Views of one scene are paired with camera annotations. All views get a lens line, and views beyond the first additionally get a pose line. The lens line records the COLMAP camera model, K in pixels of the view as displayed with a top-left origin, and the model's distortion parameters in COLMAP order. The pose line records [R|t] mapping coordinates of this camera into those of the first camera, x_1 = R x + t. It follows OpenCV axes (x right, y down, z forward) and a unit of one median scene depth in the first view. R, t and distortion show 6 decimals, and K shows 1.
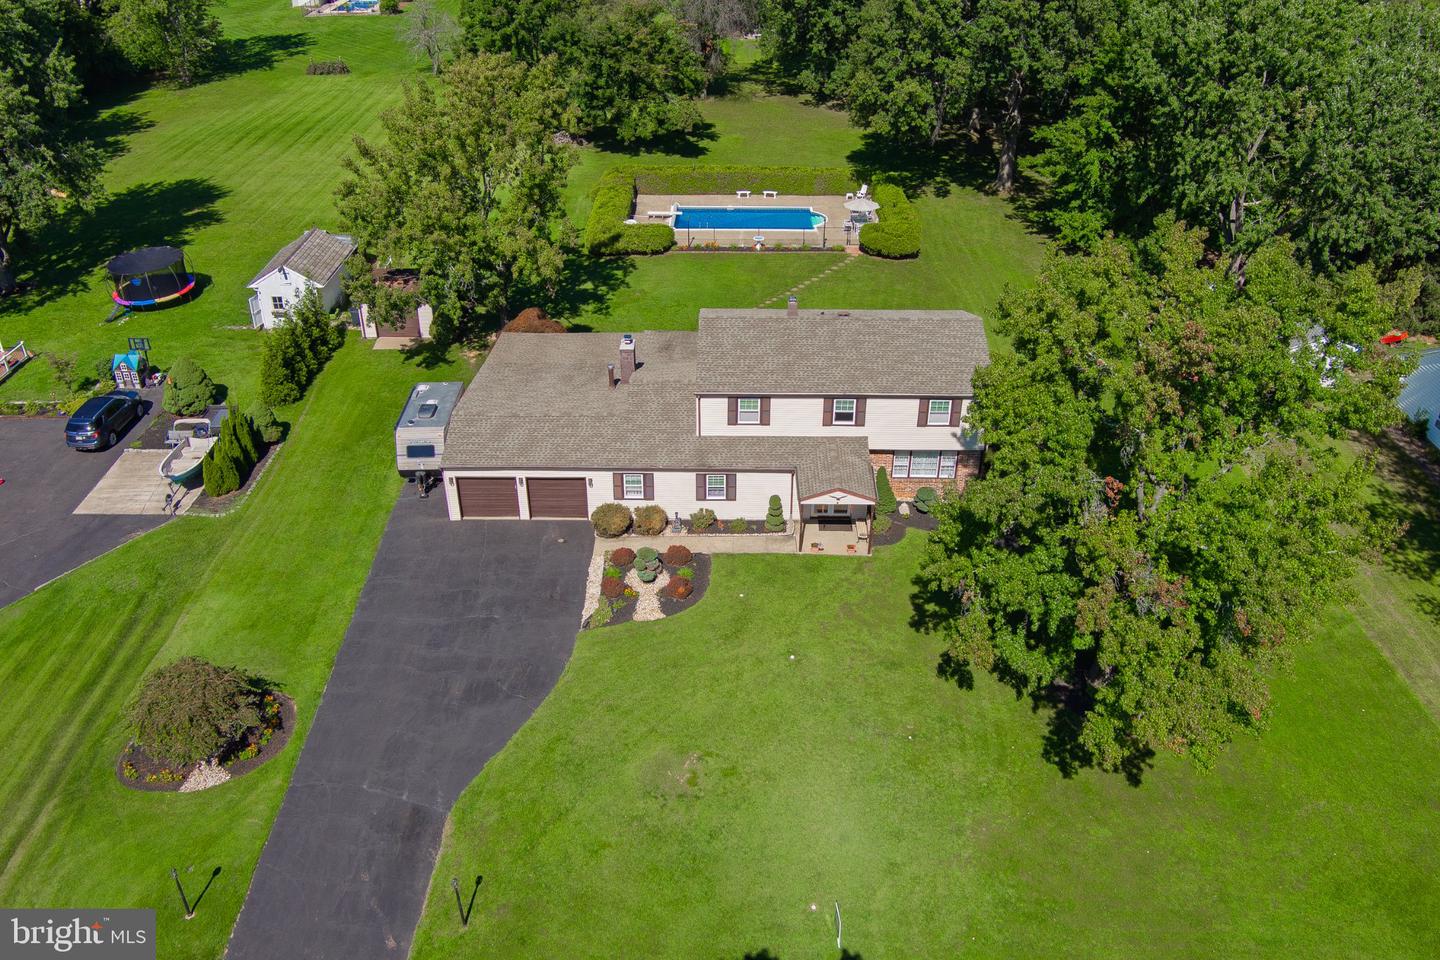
lens RADIAL K [[1171.2, 0, 710.0], [0, 1171.2, 488.9], [0, 0, 1]] dist [-0.079764, 0.025159]
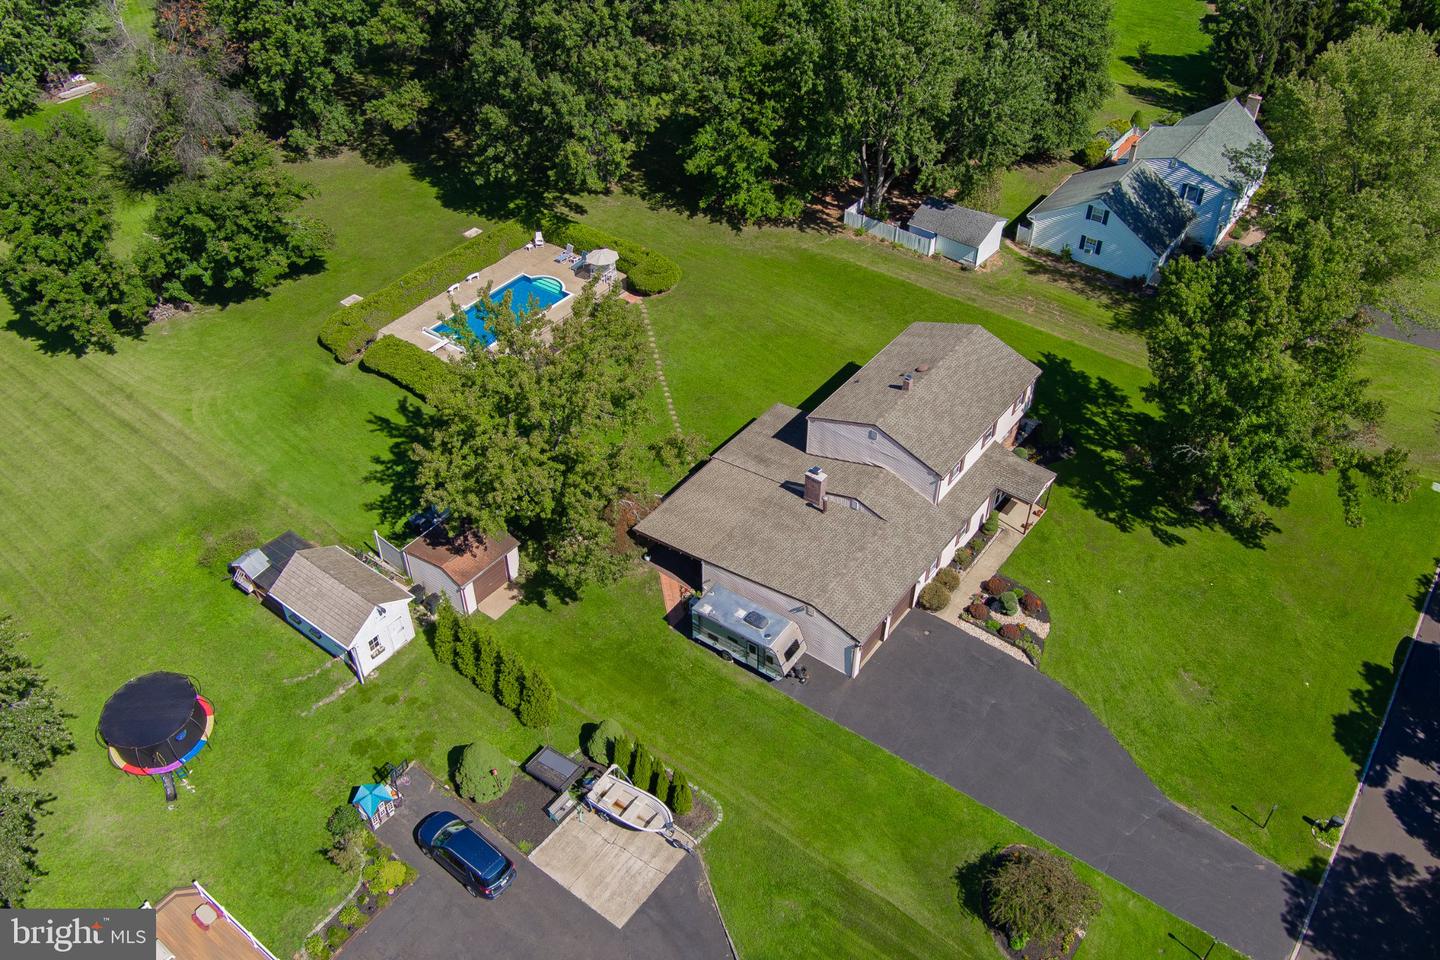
lens RADIAL K [[1171.2, 0, 718.4], [0, 1171.2, 478.2], [0, 0, 1]] dist [-0.079764, 0.025159]
pose [[0.586401, -0.527102, 0.615058, -0.892054], [0.422484, 0.846876, 0.322970, -0.565389], [-0.691116, 0.070462, 0.719301, 0.220044]]
